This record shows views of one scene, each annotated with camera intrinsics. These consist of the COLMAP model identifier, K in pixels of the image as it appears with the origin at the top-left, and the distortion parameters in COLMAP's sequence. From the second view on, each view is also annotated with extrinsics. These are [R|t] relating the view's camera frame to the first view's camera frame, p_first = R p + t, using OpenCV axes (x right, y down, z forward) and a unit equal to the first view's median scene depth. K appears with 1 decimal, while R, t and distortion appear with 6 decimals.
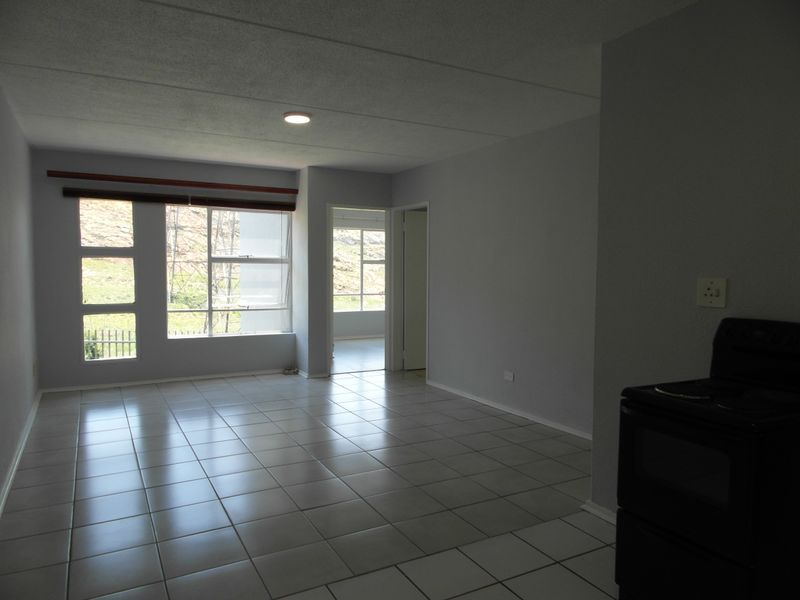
lens RADIAL K [[557.9, 0, 400.0], [0, 557.9, 300.0], [0, 0, 1]] dist [0.011190, -0.024608]
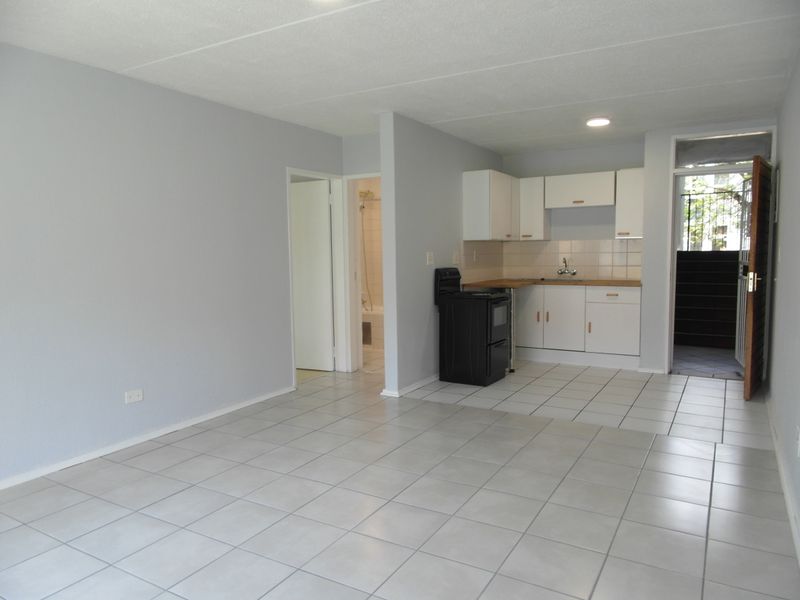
lens RADIAL K [[557.9, 0, 400.0], [0, 557.9, 300.0], [0, 0, 1]] dist [0.011190, -0.024608]
pose [[-0.512401, -0.071671, 0.855750, -1.314064], [0.061272, 0.990920, 0.119680, -0.125281], [-0.856557, 0.113757, -0.503357, 2.249922]]
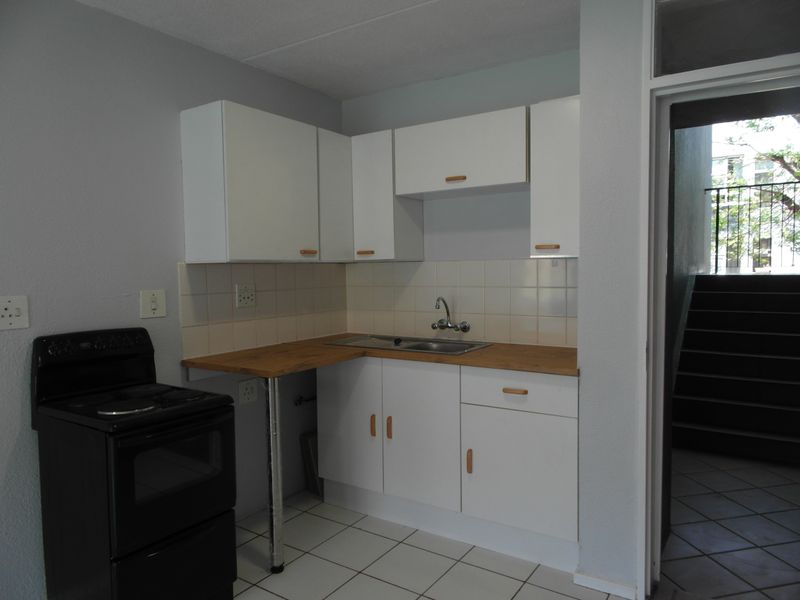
lens RADIAL K [[557.9, 0, 400.0], [0, 557.9, 300.0], [0, 0, 1]] dist [0.011190, -0.024608]
pose [[-0.464850, -0.049184, 0.884022, -0.497296], [0.064098, 0.993966, 0.089006, -0.071325], [-0.883066, 0.098039, -0.458893, 0.854875]]
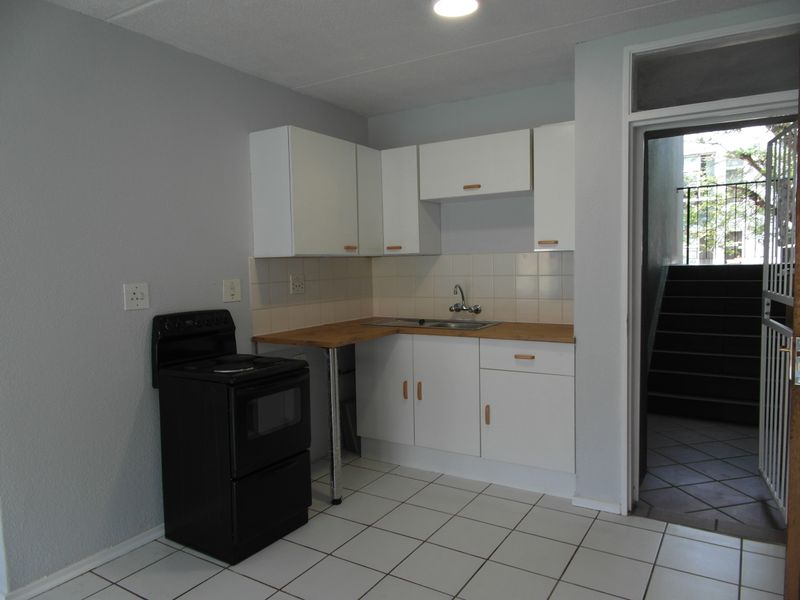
lens RADIAL K [[557.9, 0, 400.0], [0, 557.9, 300.0], [0, 0, 1]] dist [0.011190, -0.024608]
pose [[-0.494085, -0.052351, 0.867836, -0.674258], [0.070788, 0.992449, 0.100171, -0.081035], [-0.866527, 0.110926, -0.486648, 1.083487]]
